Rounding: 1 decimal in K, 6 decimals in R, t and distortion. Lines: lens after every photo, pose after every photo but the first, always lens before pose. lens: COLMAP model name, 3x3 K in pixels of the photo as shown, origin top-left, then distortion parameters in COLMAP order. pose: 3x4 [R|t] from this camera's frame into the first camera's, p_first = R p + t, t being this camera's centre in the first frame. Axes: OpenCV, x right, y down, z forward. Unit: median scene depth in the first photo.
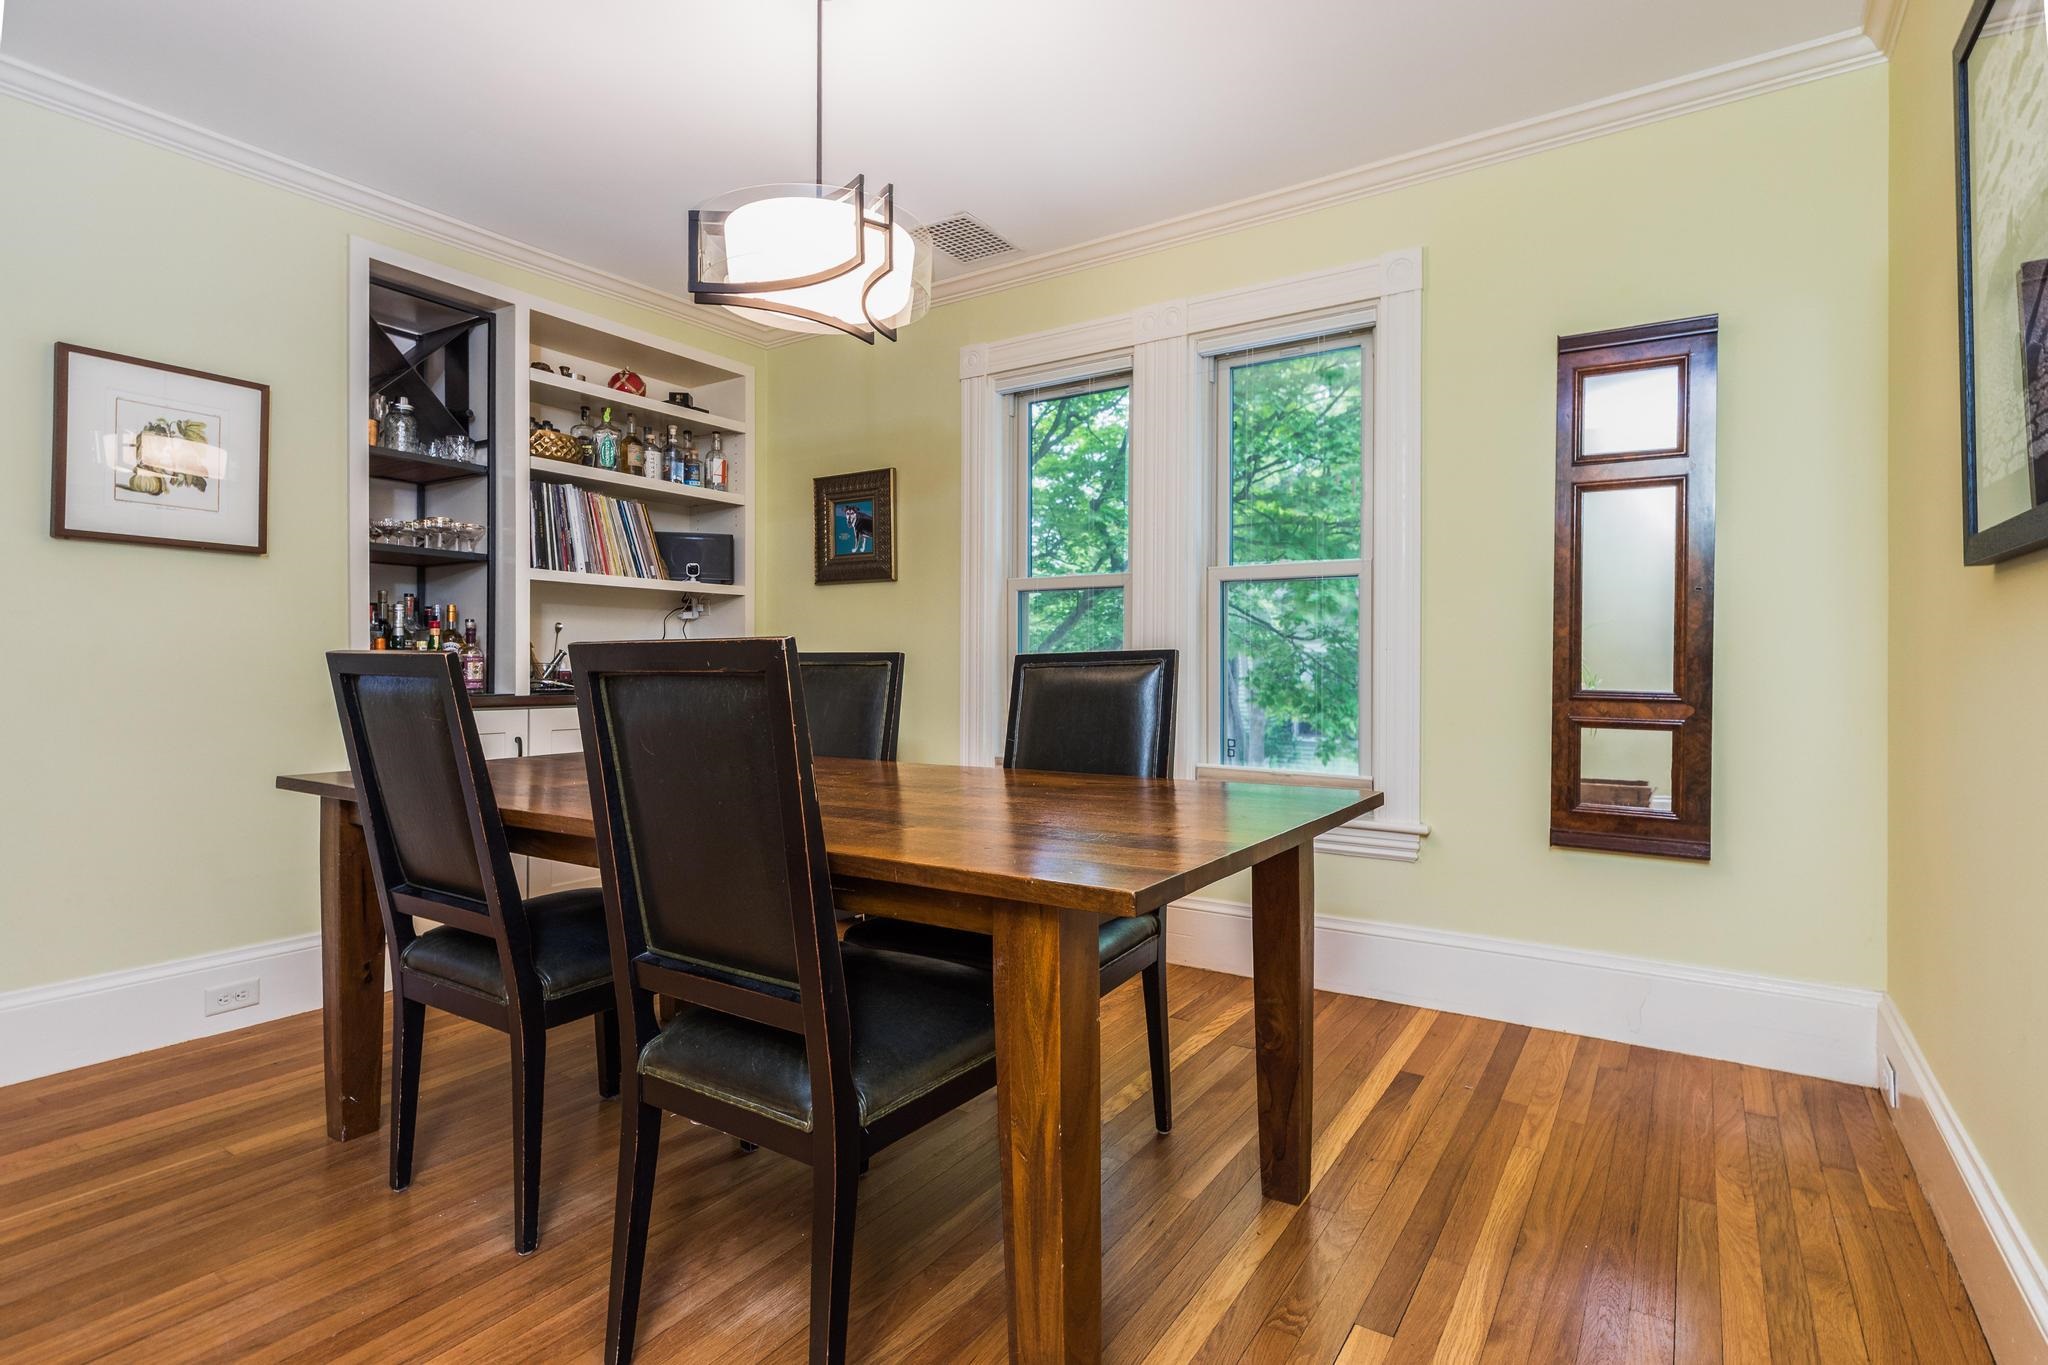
lens RADIAL K [[1017.3, 0, 1024.0], [0, 1017.3, 682.5], [0, 0, 1]] dist [0.002003, -0.000070]
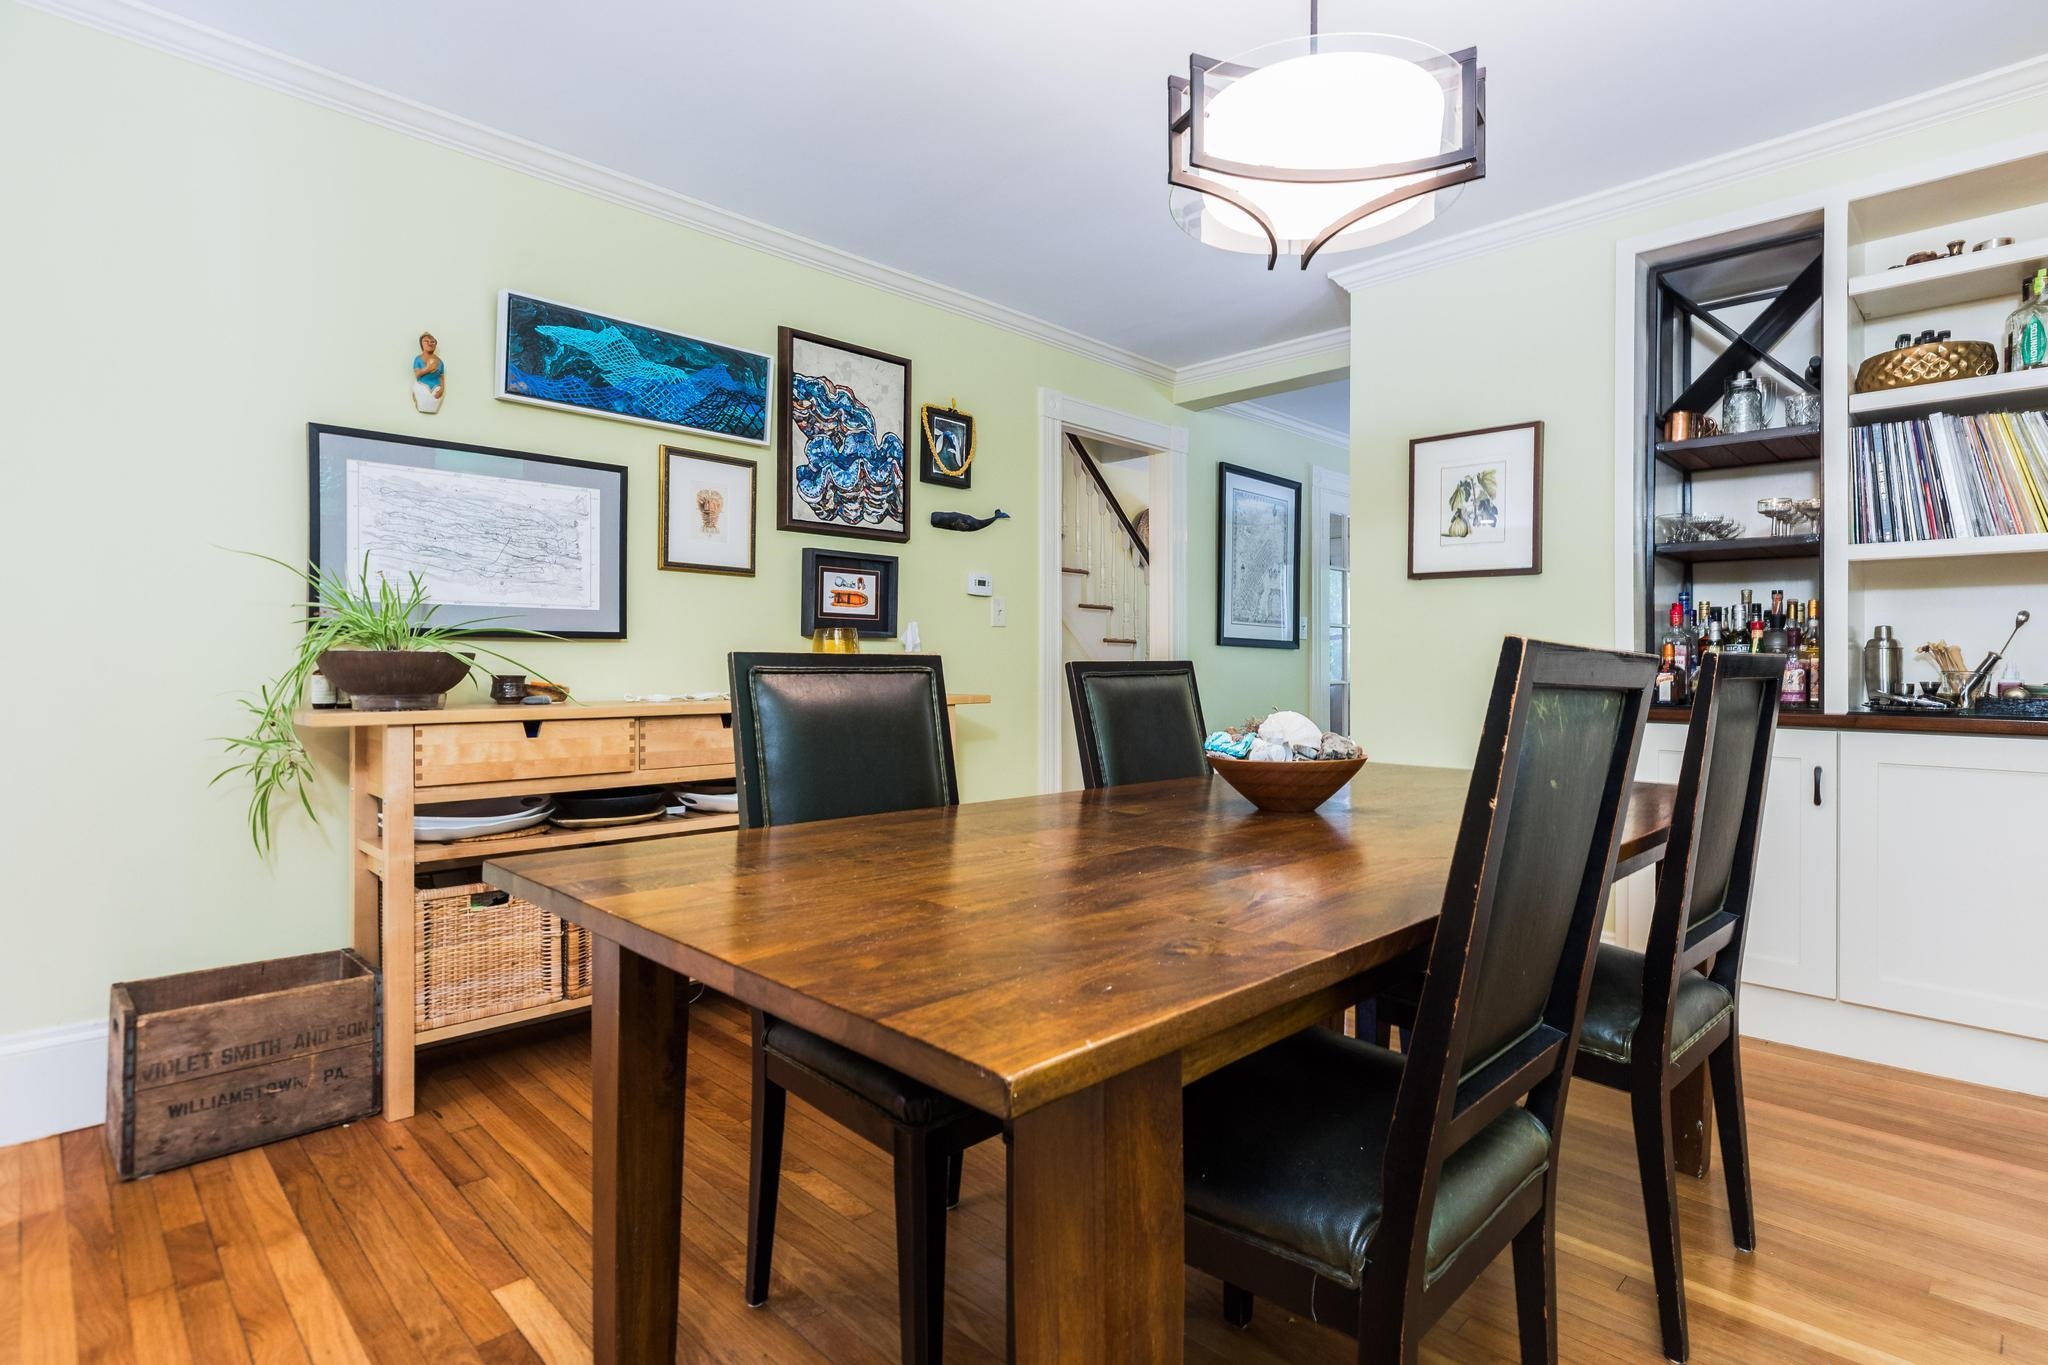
lens RADIAL K [[1017.3, 0, 1024.0], [0, 1017.3, 682.5], [0, 0, 1]] dist [0.002003, -0.000070]
pose [[-0.206011, 0.014388, -0.978444, 0.380949], [-0.019457, 0.999634, 0.018797, -0.012777], [0.978356, 0.022910, -0.205656, 0.559229]]
